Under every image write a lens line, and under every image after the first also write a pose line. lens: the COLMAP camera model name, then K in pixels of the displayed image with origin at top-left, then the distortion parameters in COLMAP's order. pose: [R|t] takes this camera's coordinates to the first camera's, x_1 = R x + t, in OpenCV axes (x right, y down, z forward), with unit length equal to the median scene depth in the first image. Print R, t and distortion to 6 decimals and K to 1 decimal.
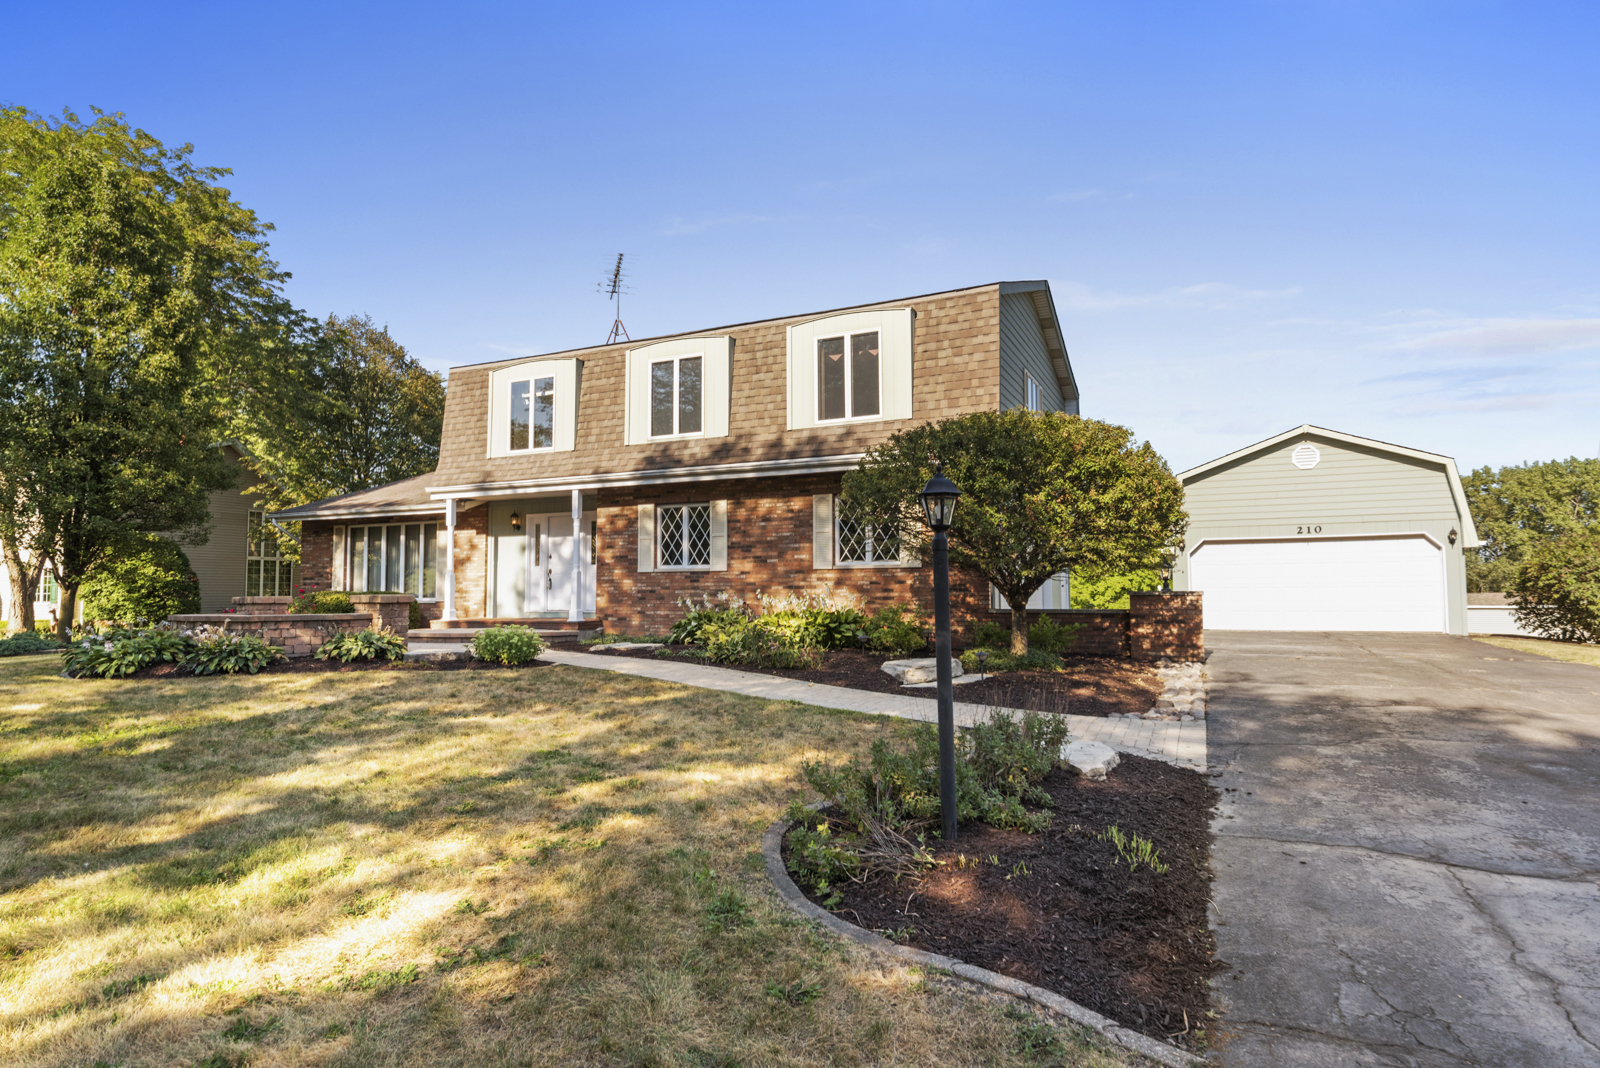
lens RADIAL K [[915.9, 0, 800.3], [0, 915.9, 531.4], [0, 0, 1]] dist [0.003053, 0.000134]
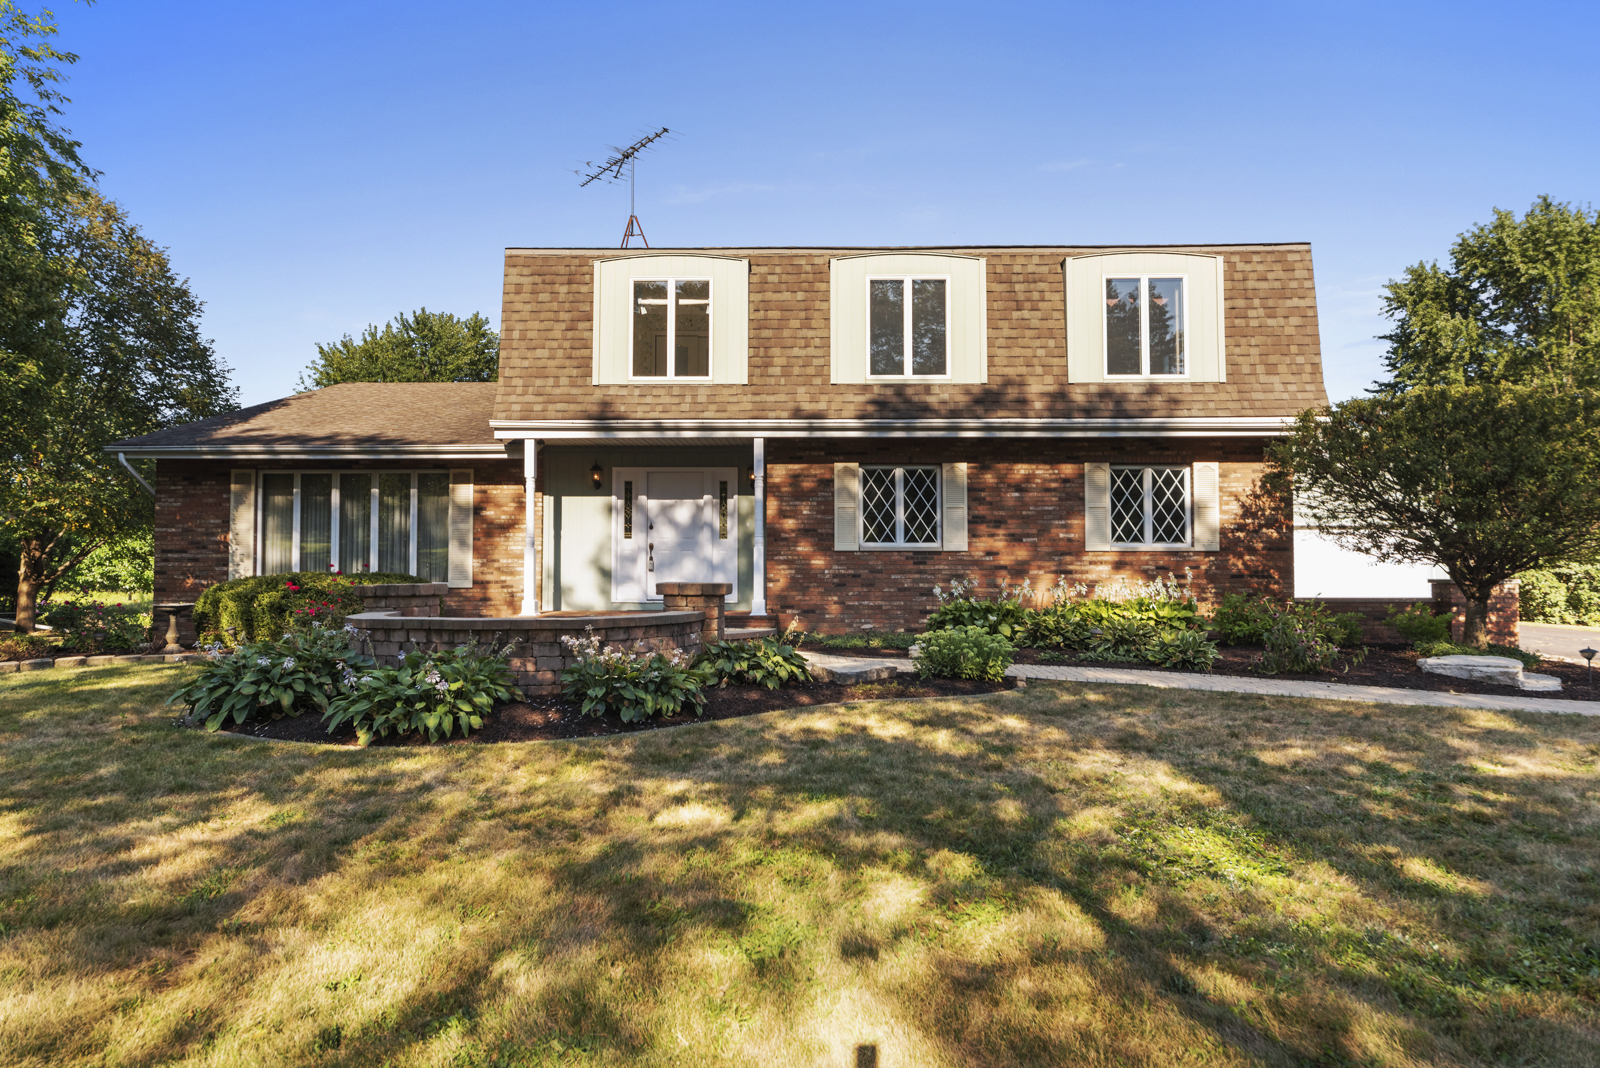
lens RADIAL K [[972.9, 0, 800.0], [0, 972.9, 539.4], [0, 0, 1]] dist [-0.001394, 0.003339]
pose [[0.906443, 0.023677, 0.421664, -0.562431], [-0.034808, 0.999219, 0.018719, 0.021910], [-0.420891, -0.031645, 0.906559, 0.276638]]
